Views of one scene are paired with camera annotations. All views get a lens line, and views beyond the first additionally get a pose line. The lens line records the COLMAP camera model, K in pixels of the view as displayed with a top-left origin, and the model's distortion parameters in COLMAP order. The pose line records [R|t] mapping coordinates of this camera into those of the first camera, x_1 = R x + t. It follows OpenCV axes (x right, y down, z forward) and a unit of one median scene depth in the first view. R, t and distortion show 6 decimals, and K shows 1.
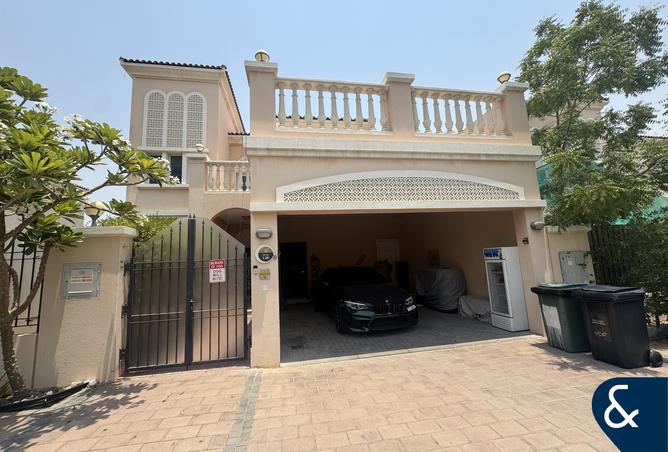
lens RADIAL K [[269.7, 0, 333.1], [0, 269.7, 224.5], [0, 0, 1]] dist [-0.001207, 0.000092]
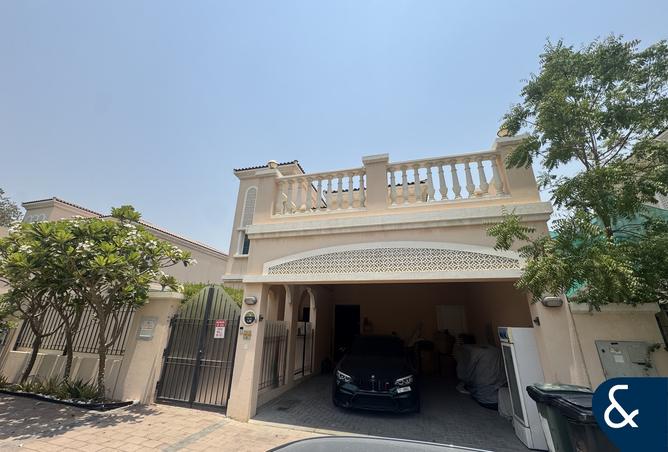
lens RADIAL K [[269.7, 0, 333.1], [0, 269.7, 224.5], [0, 0, 1]] dist [-0.001207, 0.000092]
pose [[0.900371, -0.080608, -0.427591, 0.636353], [-0.008848, 0.979096, -0.203208, -0.060069], [0.435032, 0.186746, 0.880836, -0.006513]]
